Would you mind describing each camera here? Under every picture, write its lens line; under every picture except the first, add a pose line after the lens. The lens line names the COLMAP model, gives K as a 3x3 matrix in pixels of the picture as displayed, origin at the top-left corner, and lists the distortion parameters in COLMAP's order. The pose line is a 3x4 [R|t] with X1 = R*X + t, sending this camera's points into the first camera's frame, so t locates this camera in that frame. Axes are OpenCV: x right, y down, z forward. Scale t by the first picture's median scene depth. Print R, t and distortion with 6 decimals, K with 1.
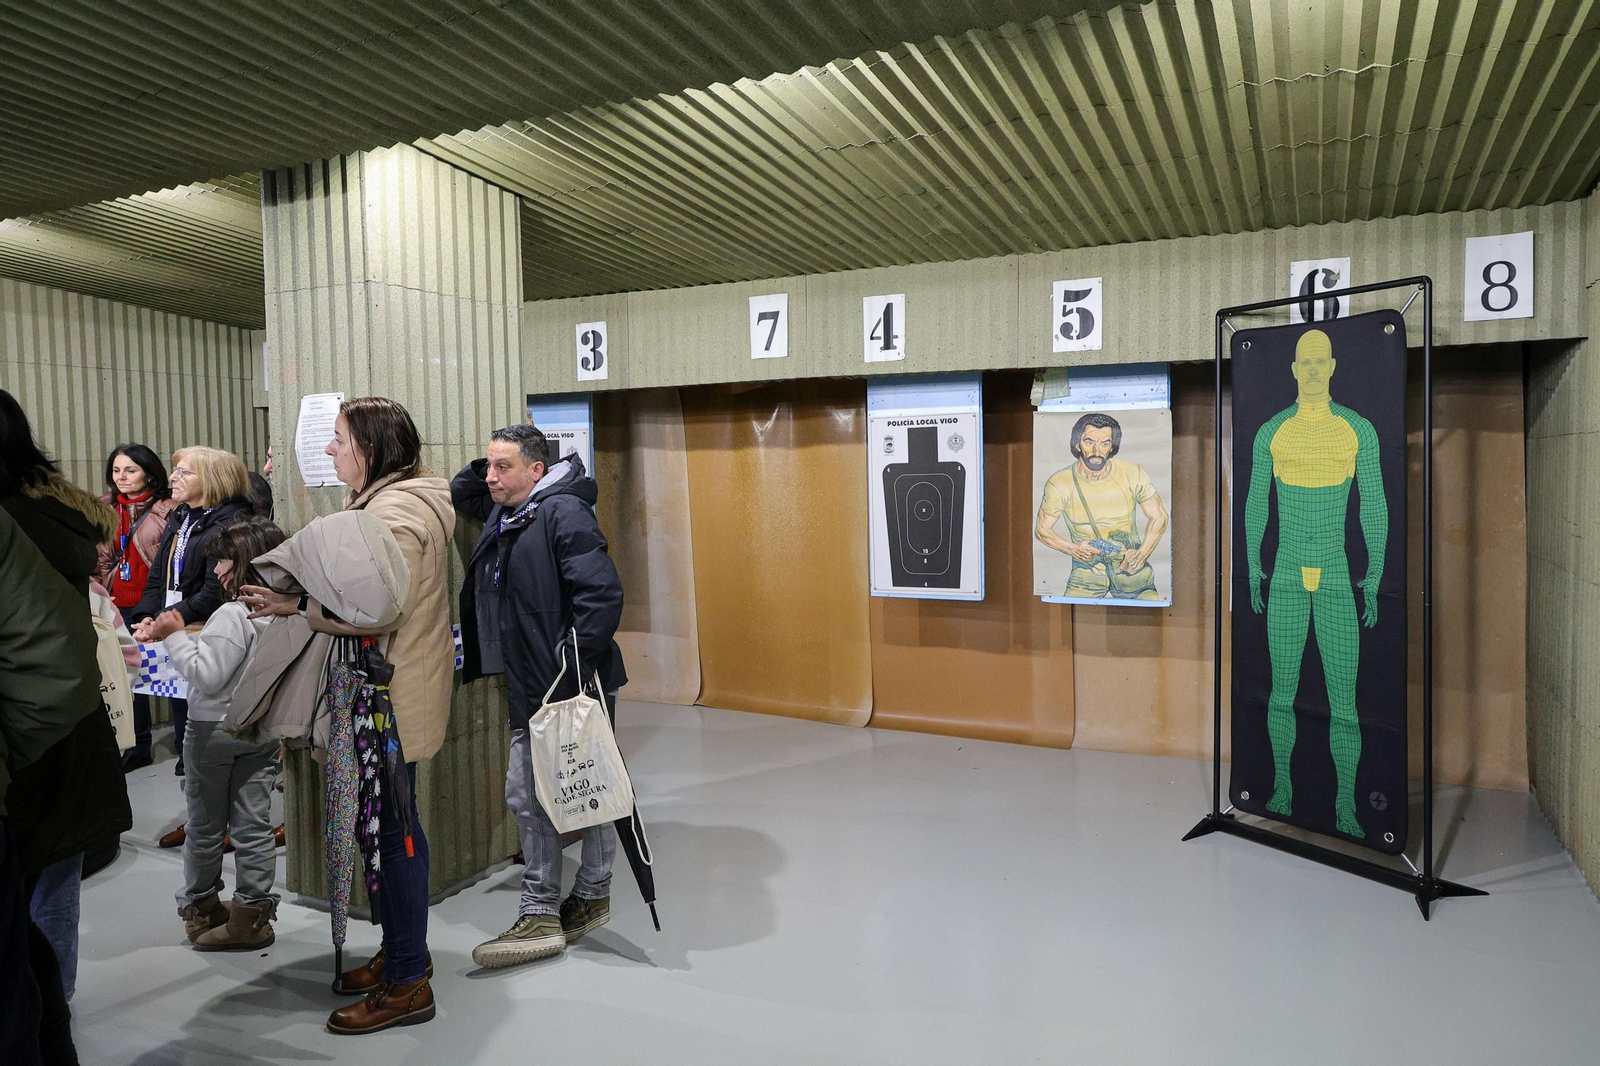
lens RADIAL K [[1071.7, 0, 805.6], [0, 1071.7, 522.8], [0, 0, 1]] dist [0.004524, 0.000872]
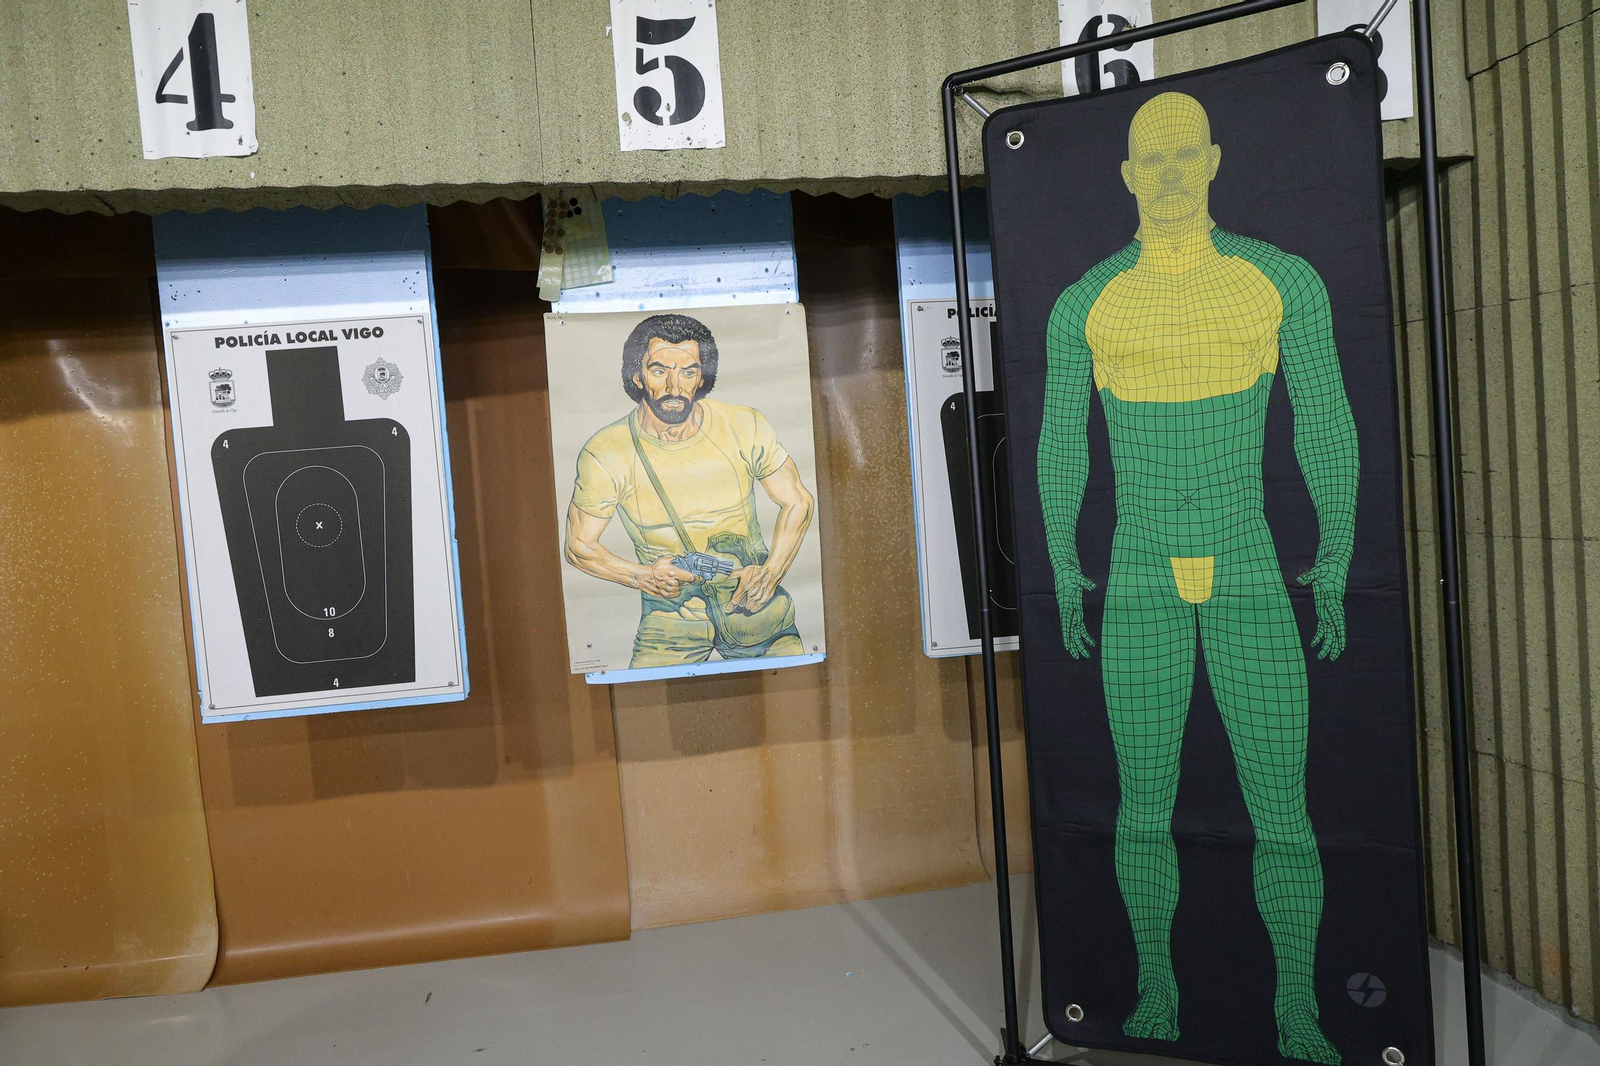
lens RADIAL K [[1071.7, 0, 805.6], [0, 1071.7, 522.8], [0, 0, 1]] dist [0.004524, 0.000872]
pose [[0.823762, -0.065499, 0.563140, 0.023708], [0.087271, 0.996115, -0.011801, 0.012013], [-0.560179, 0.058867, 0.826277, 0.539261]]
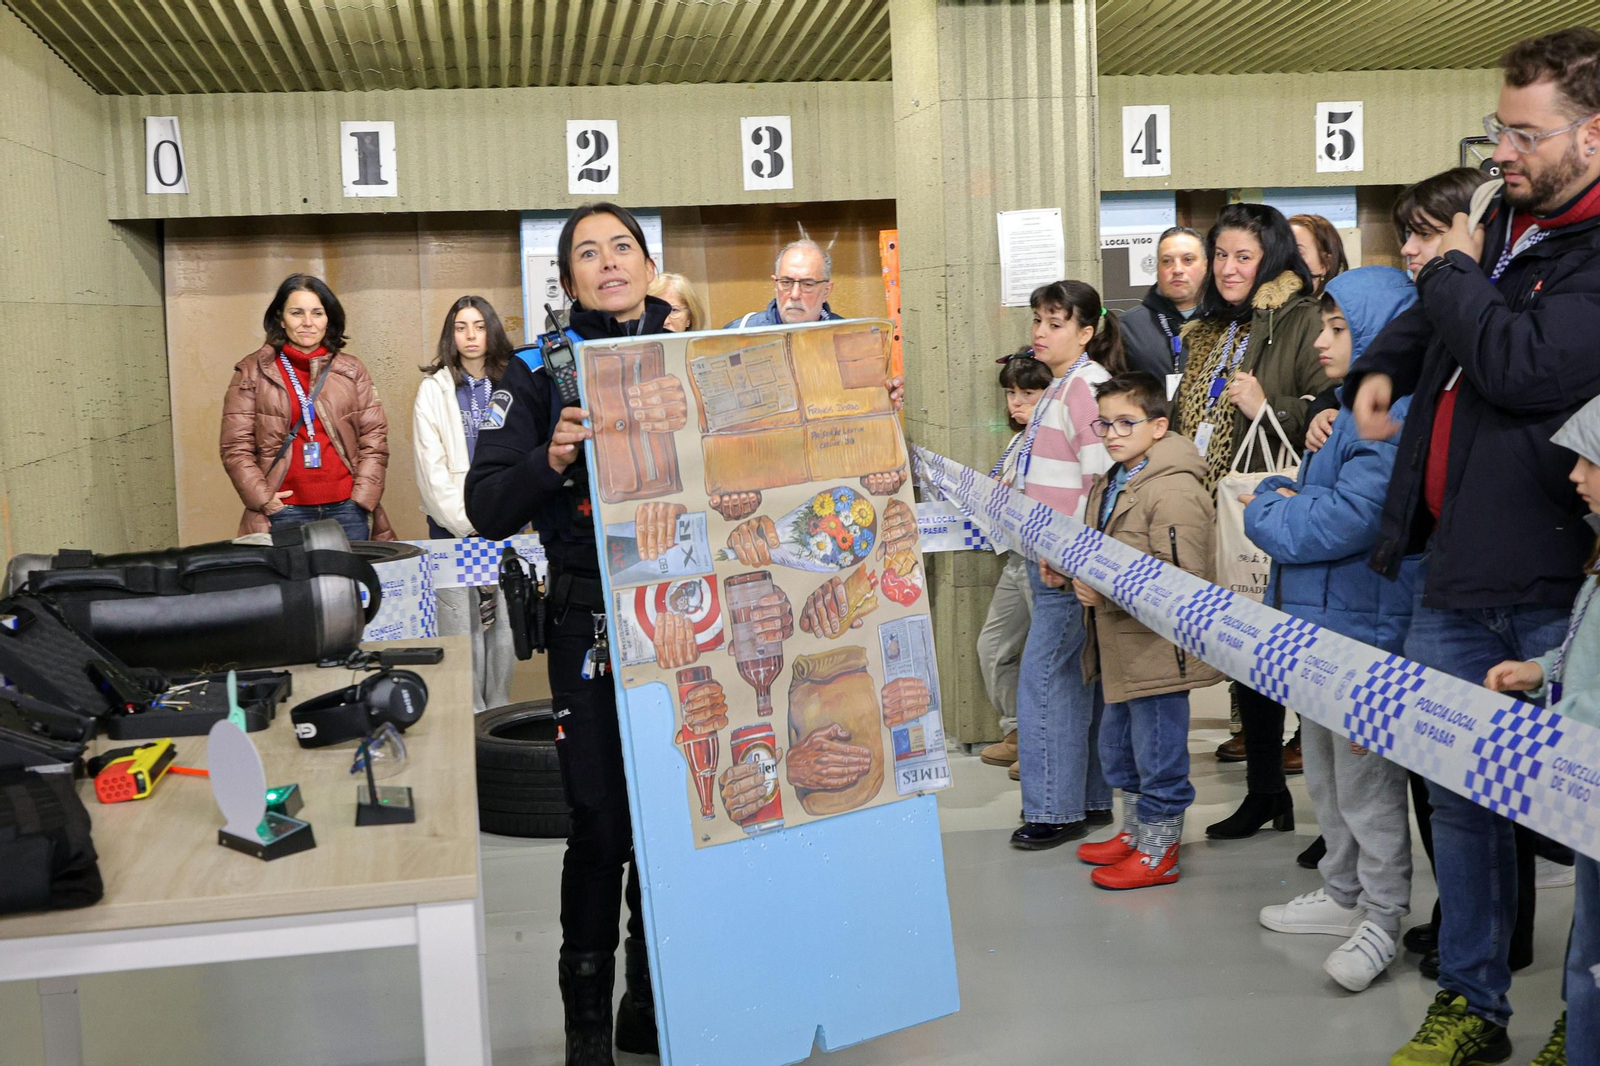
lens RADIAL K [[1947.4, 0, 797.8], [0, 1947.4, 491.8], [0, 0, 1]] dist [0.020122, -0.050479]
pose [[0.822425, -0.072319, 0.564259, -1.150481], [0.056395, 0.997365, 0.045630, 0.029318], [-0.566072, -0.005706, 0.824336, -0.232152]]
